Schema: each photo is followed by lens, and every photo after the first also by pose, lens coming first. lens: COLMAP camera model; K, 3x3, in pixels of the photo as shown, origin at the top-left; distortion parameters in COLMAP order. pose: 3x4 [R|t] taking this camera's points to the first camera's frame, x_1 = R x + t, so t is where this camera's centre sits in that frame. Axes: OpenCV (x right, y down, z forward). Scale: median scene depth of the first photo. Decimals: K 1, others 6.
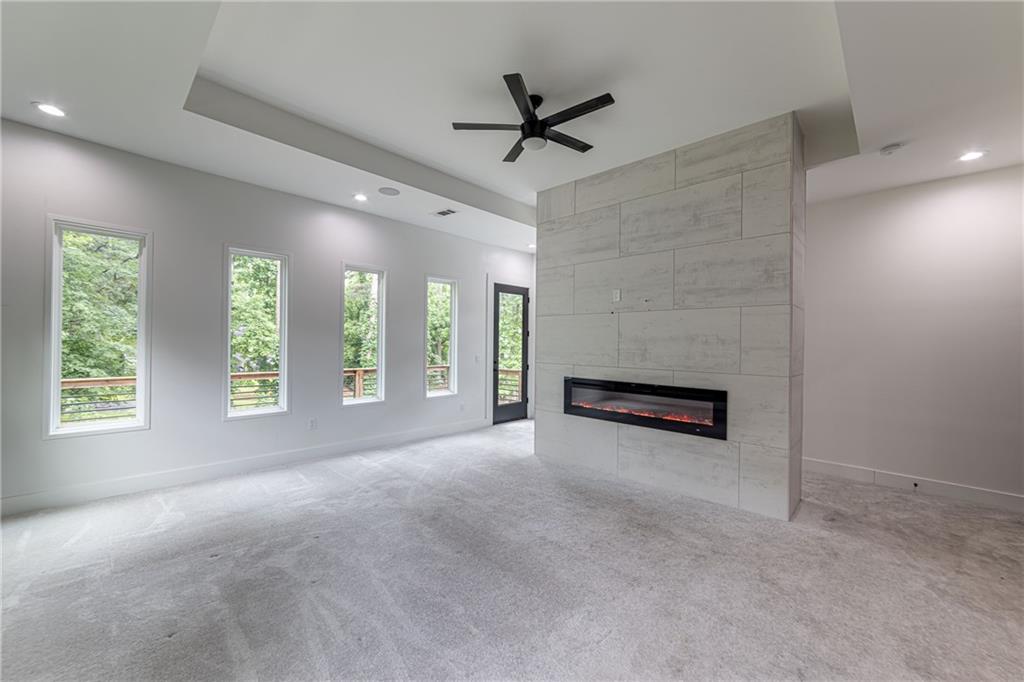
lens RADIAL K [[401.1, 0, 512.0], [0, 401.1, 341.0], [0, 0, 1]] dist [-0.001600, 0.000138]
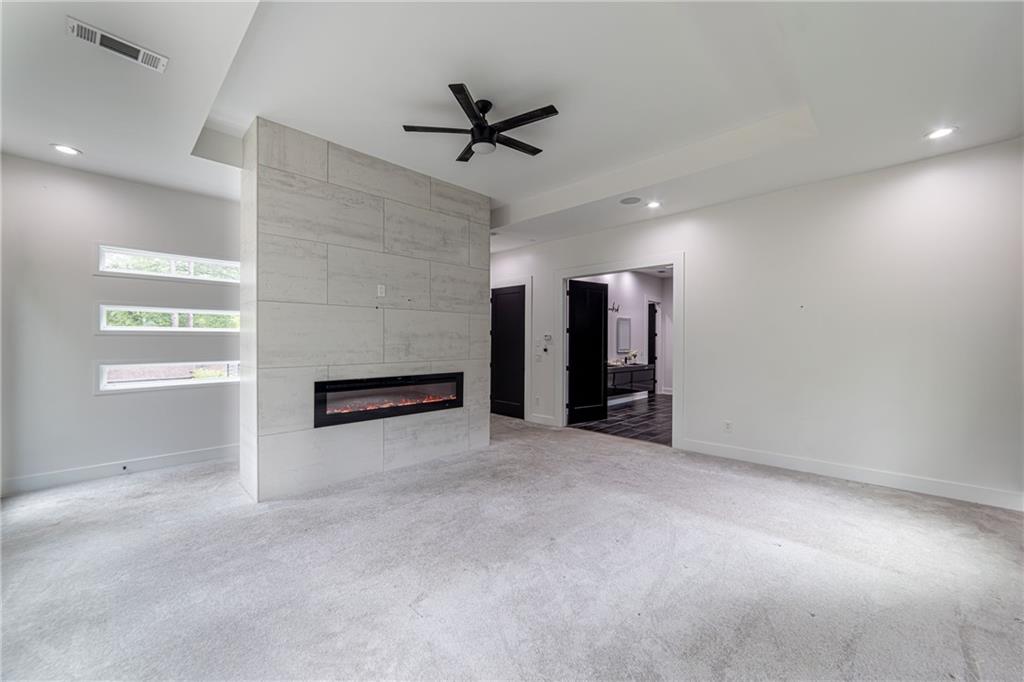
lens RADIAL K [[400.1, 0, 509.4], [0, 400.1, 343.4], [0, 0, 1]] dist [-0.002185, 0.000206]
pose [[0.022980, -0.023350, 0.999463, -0.797711], [-0.006781, 0.999701, 0.023512, -0.009748], [-0.999713, -0.007318, 0.022814, 0.735478]]
